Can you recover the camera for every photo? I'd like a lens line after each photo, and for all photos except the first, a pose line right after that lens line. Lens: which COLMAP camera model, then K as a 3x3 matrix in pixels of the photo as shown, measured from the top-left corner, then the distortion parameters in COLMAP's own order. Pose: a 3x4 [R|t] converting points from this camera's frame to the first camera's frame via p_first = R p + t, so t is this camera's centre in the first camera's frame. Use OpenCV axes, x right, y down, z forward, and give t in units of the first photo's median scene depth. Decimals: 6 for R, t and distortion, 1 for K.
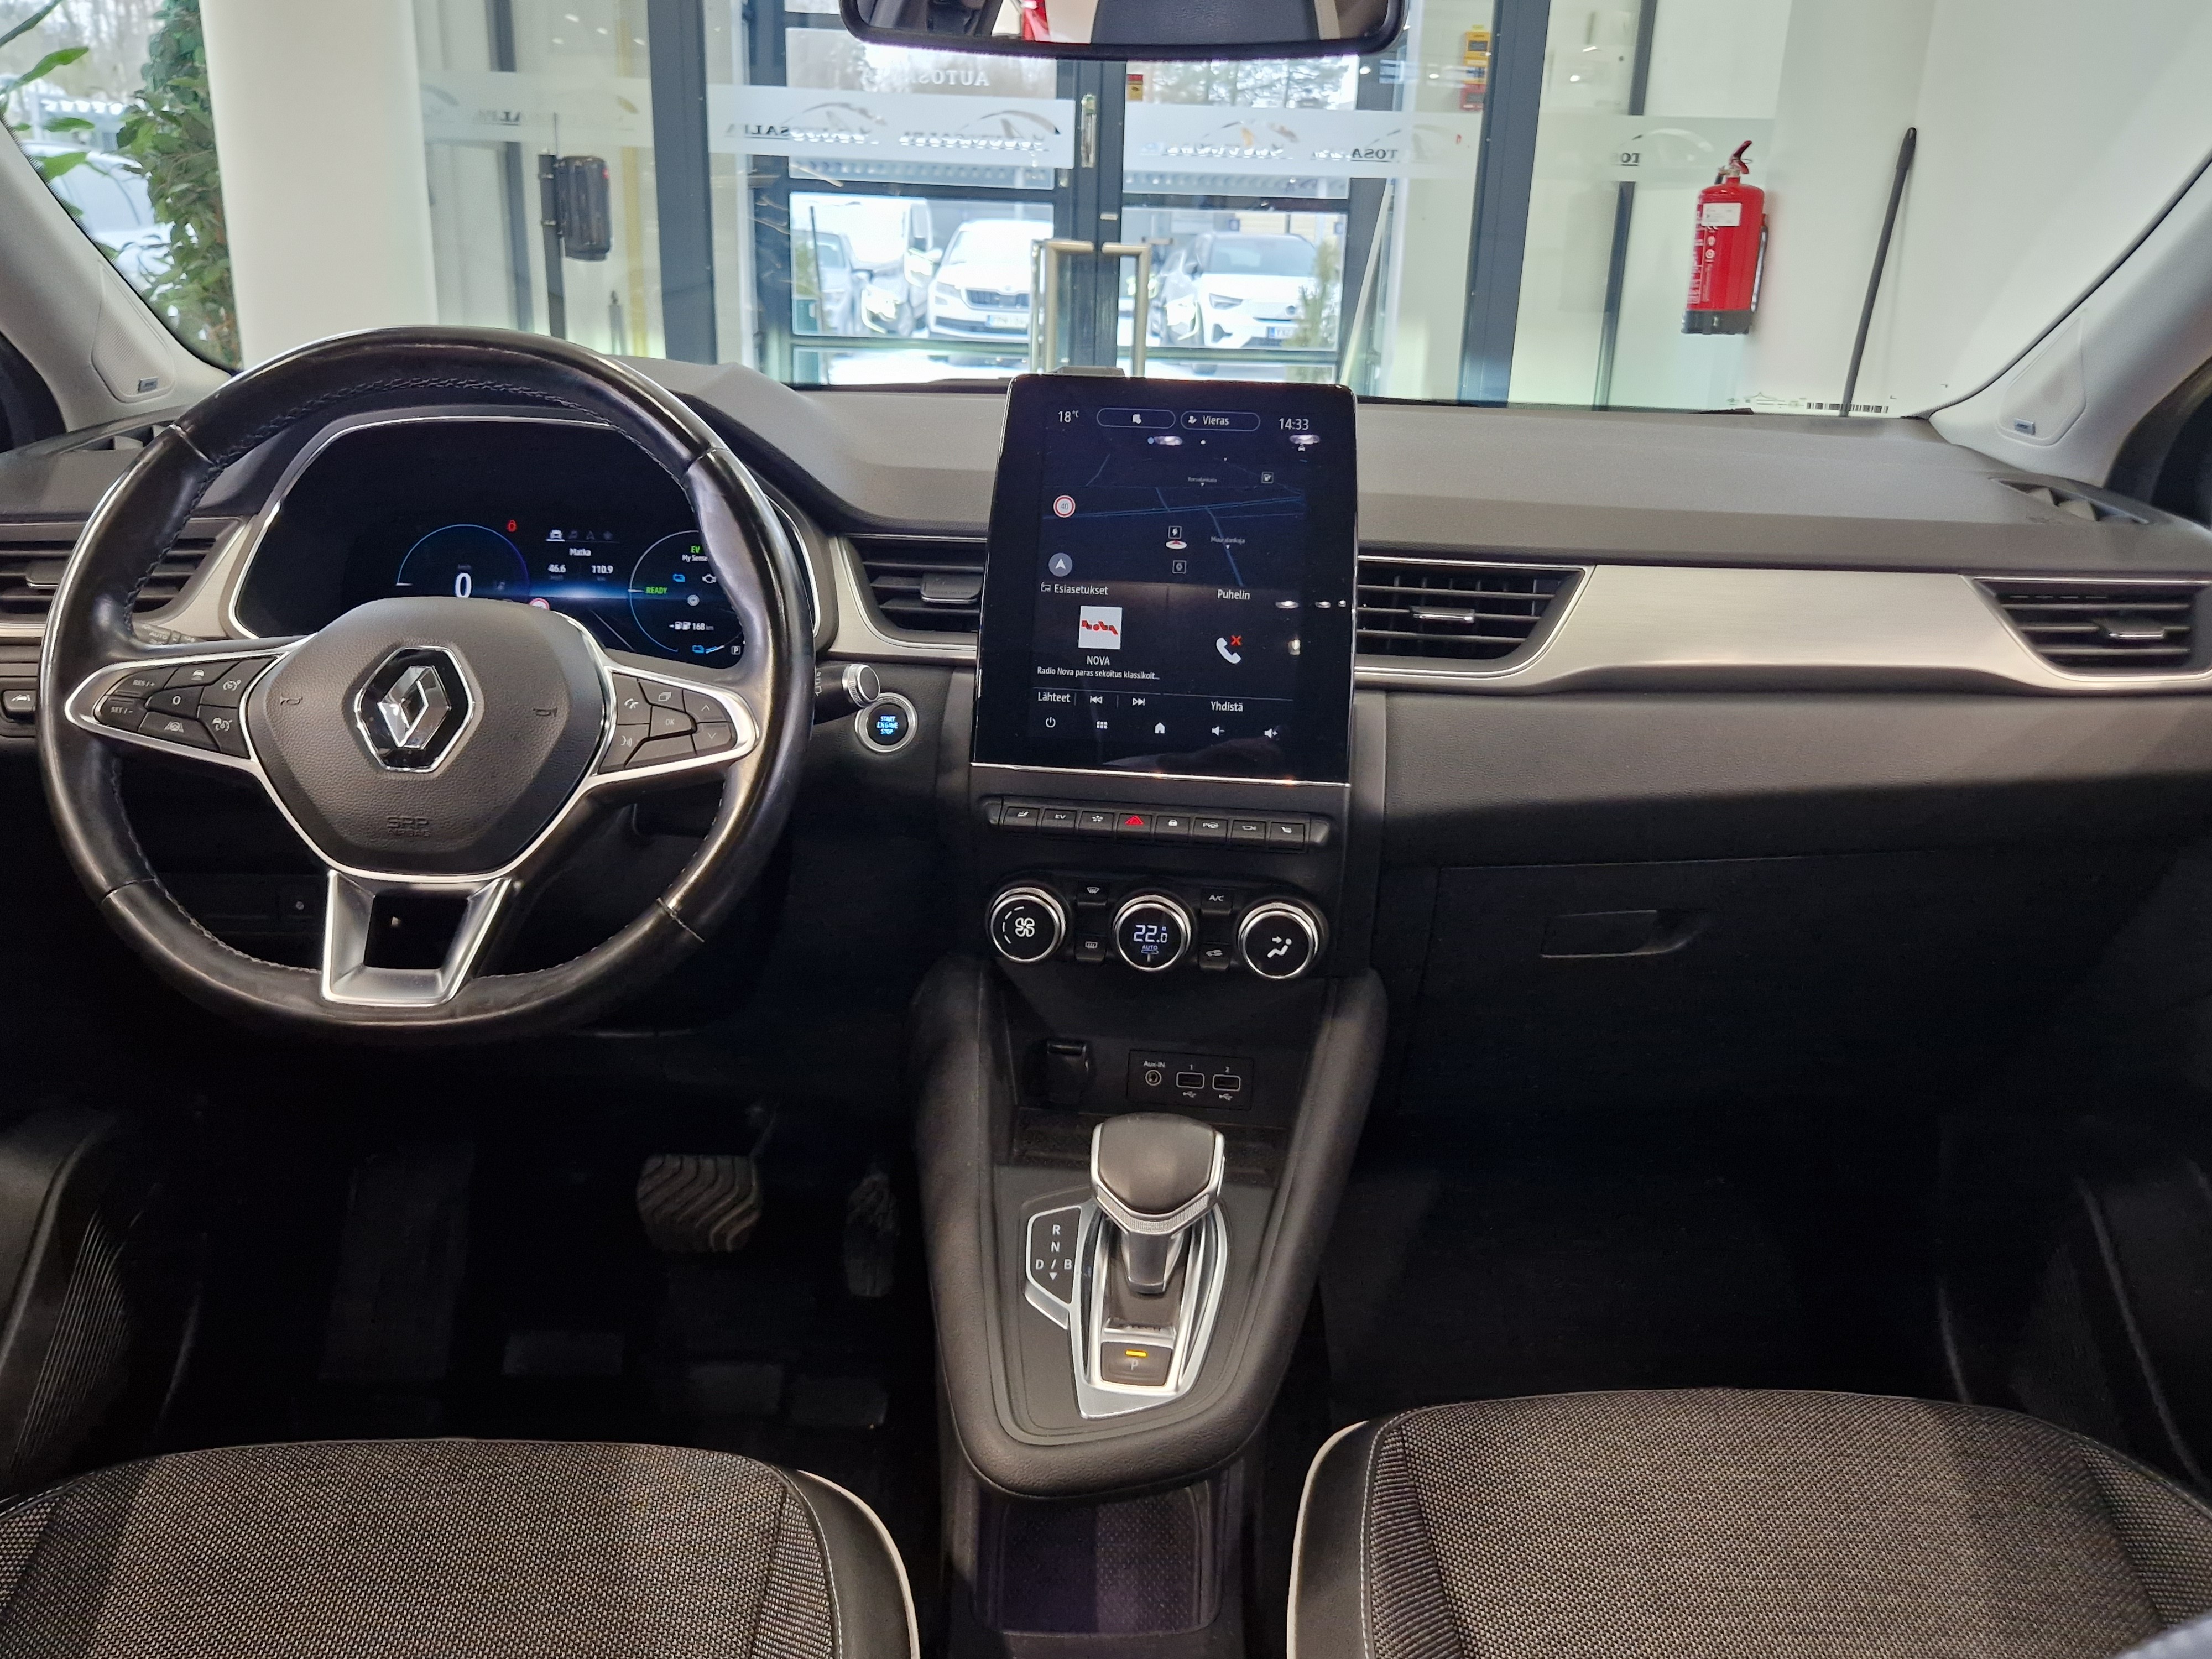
lens RADIAL K [[1894.1, 0, 1105.8], [0, 1894.1, 840.9], [0, 0, 1]] dist [0.042147, -0.033534]
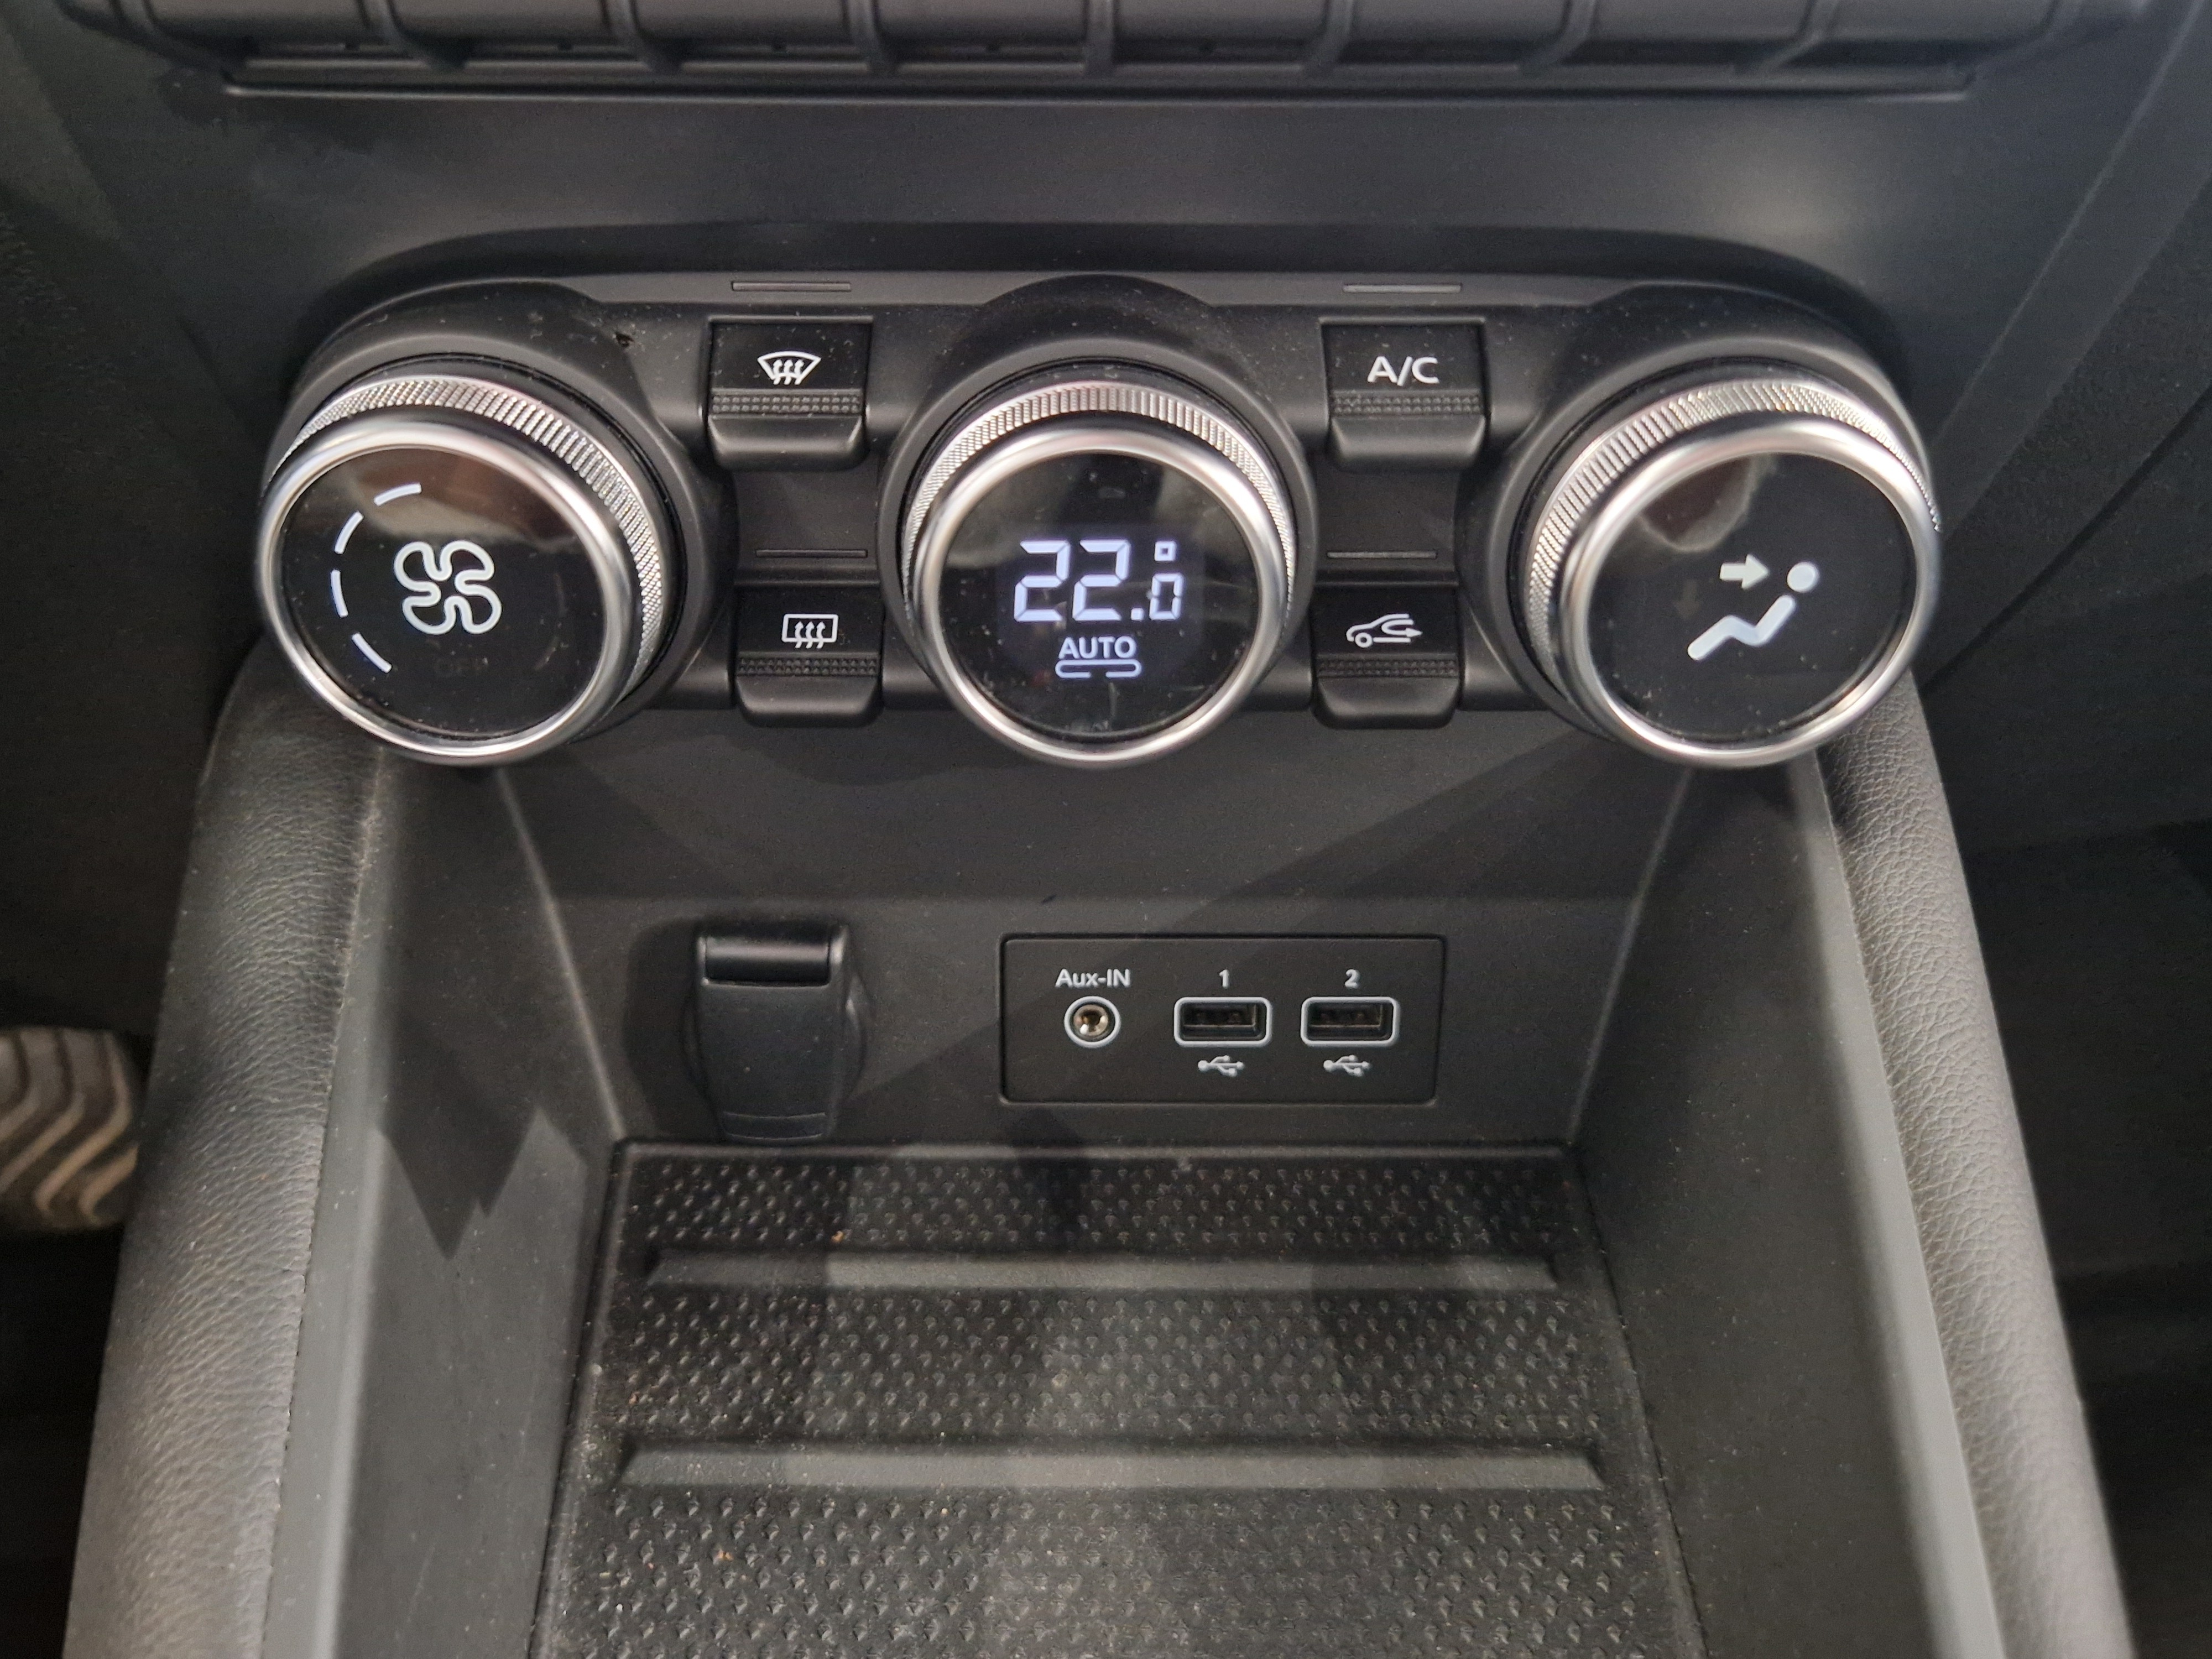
lens RADIAL K [[1894.1, 0, 1095.8], [0, 1894.1, 819.8], [0, 0, 1]] dist [0.042147, -0.033534]
pose [[0.993052, -0.084381, 0.082020, 0.005234], [0.057566, 0.956258, 0.286804, 0.016206], [-0.102633, -0.280090, 0.954472, 0.802726]]
